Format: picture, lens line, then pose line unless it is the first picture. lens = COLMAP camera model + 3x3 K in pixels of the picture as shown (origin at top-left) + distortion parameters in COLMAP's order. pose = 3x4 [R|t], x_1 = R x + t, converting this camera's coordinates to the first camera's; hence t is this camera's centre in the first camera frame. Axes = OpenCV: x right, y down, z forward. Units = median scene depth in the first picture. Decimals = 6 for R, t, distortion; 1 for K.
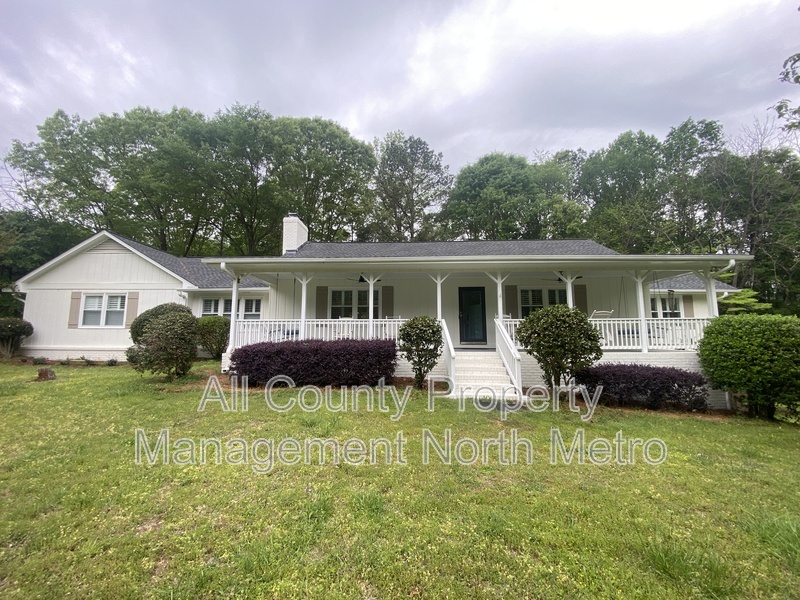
lens RADIAL K [[324.8, 0, 400.0], [0, 324.8, 300.0], [0, 0, 1]] dist [0.025257, -0.020709]
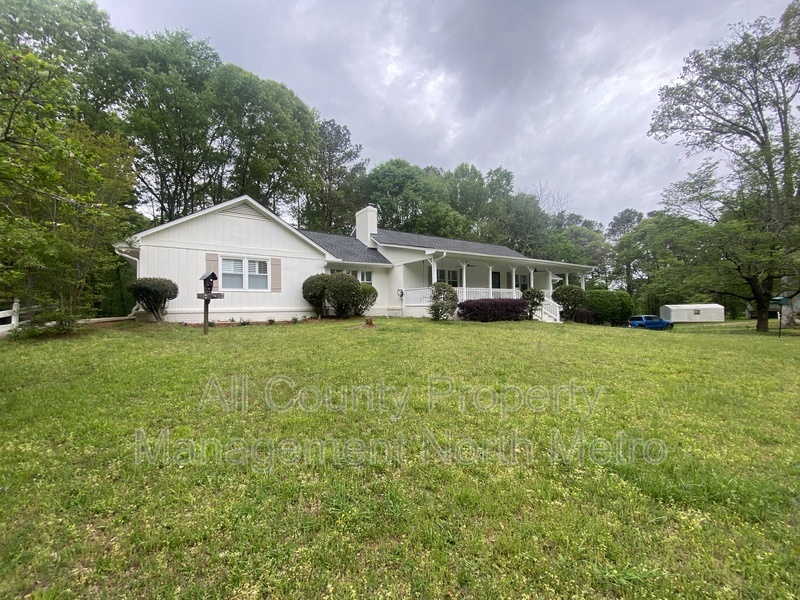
lens RADIAL K [[324.8, 0, 400.0], [0, 324.8, 300.0], [0, 0, 1]] dist [0.025257, -0.020709]
pose [[0.801414, 0.001625, 0.598108, -1.159268], [-0.054299, 0.996065, 0.070049, 0.014784], [-0.595641, -0.088614, 0.798348, -0.127810]]
